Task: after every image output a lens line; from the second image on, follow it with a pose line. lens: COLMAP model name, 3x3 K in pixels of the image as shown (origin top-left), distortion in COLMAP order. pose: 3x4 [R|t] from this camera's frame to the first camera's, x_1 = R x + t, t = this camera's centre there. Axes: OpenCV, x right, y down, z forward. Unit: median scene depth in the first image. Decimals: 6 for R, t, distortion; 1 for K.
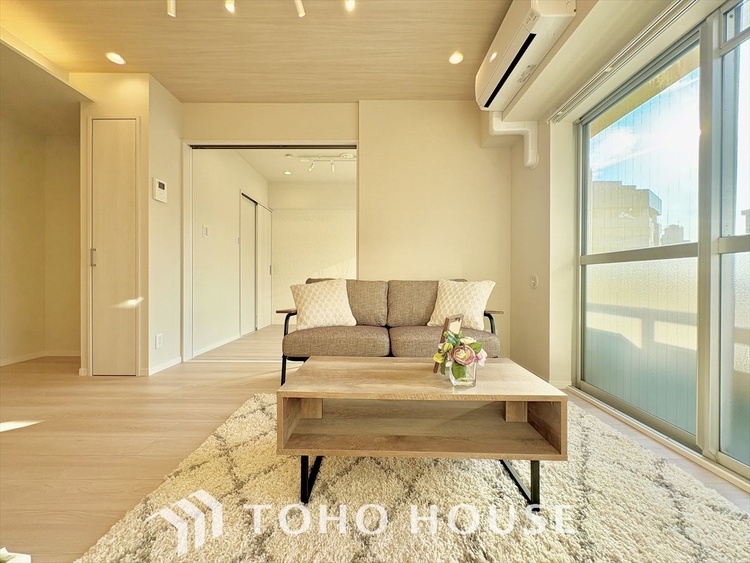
lens RADIAL K [[300.1, 0, 375.0], [0, 300.1, 281.5], [0, 0, 1]] dist [0.000015, 0.000239]
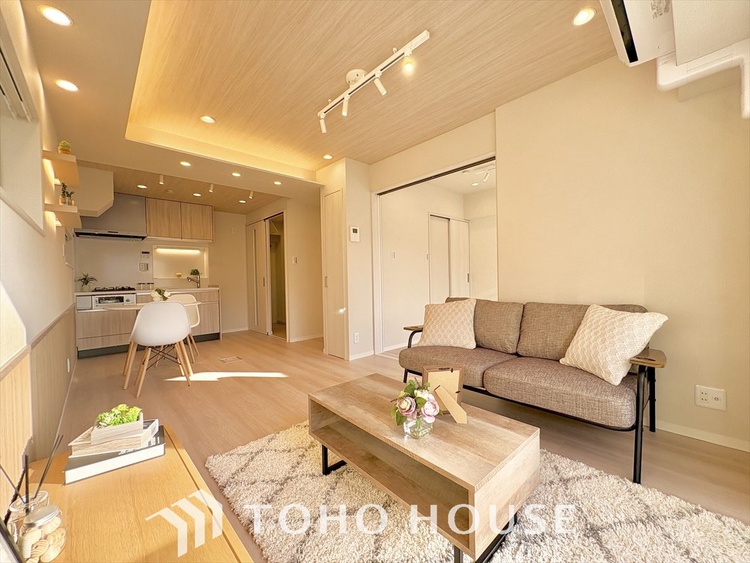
lens RADIAL K [[300.1, 0, 375.0], [0, 300.1, 281.5], [0, 0, 1]] dist [0.000015, 0.000239]
pose [[0.683393, -0.008332, -0.730003, 0.431562], [0.020858, 0.999749, 0.008116, -0.090640], [0.729752, -0.020773, 0.683396, 0.082711]]
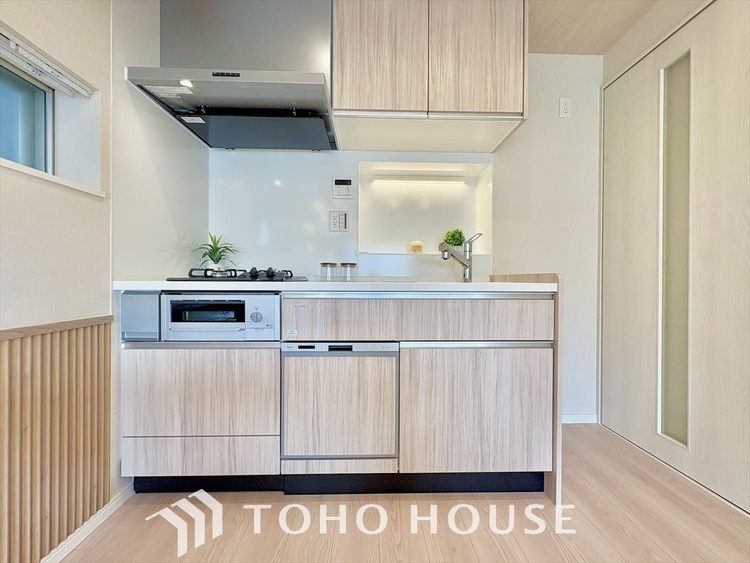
lens RADIAL K [[298.5, 0, 375.0], [0, 298.5, 281.5], [0, 0, 1]] dist [-0.000608, 0.000312]
pose [[0.033218, 0.004061, -0.999440, -1.373583], [-0.007258, 0.999966, 0.003822, -0.055620], [0.999422, 0.007127, 0.033246, 0.402661]]
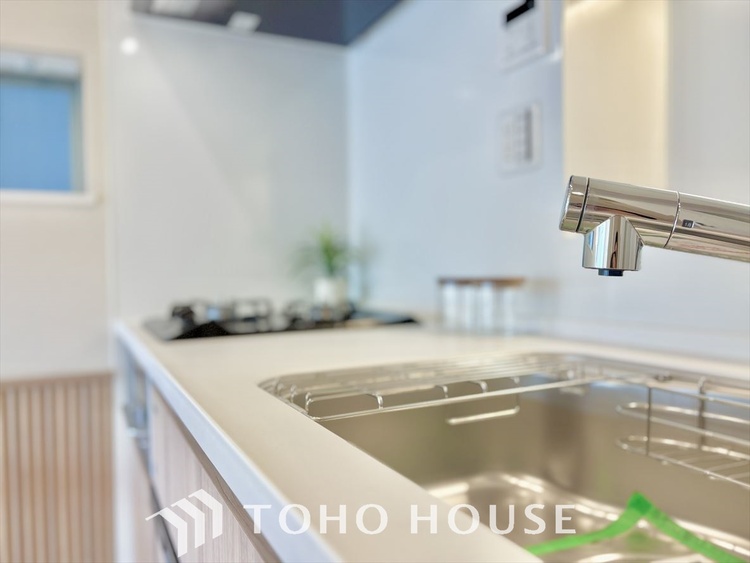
lens RADIAL K [[596.3, 0, 375.0], [0, 596.3, 281.5], [0, 0, 1]] dist [0.055337, -0.001091]
pose [[-0.891427, 0.023039, -0.452579, -1.813640], [0.017203, 0.999707, 0.017006, -0.102002], [0.452838, 0.007374, -0.891562, 0.714845]]
